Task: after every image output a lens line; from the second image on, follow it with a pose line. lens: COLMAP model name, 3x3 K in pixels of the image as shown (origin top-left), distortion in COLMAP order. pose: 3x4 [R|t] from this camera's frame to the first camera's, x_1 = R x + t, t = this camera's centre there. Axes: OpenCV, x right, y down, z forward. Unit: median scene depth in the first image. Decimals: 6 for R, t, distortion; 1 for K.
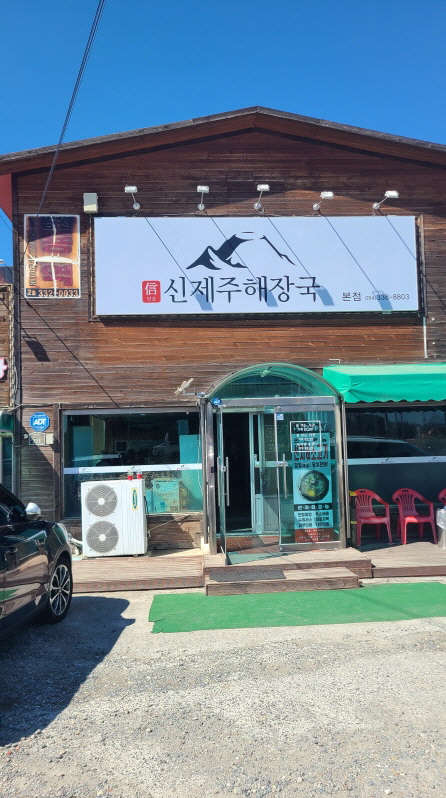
lens RADIAL K [[607.0, 0, 223.0], [0, 607.0, 399.0], [0, 0, 1]] dist [0.004694, 0.000067]
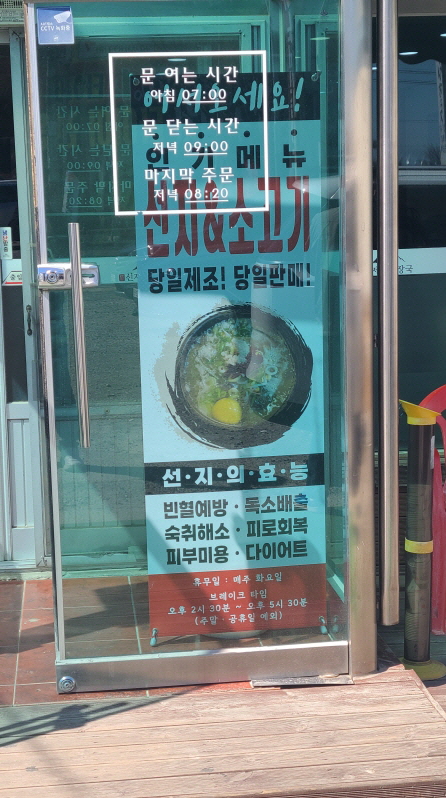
lens RADIAL K [[1122.9, 0, 223.0], [0, 1122.9, 399.0], [0, 0, 1]] dist [-0.398760, 0.009771]
pose [[0.999201, -0.009114, 0.038905, 0.129729], [0.000657, 0.977253, 0.212075, 0.068768], [-0.039953, -0.211880, 0.976479, 0.622901]]
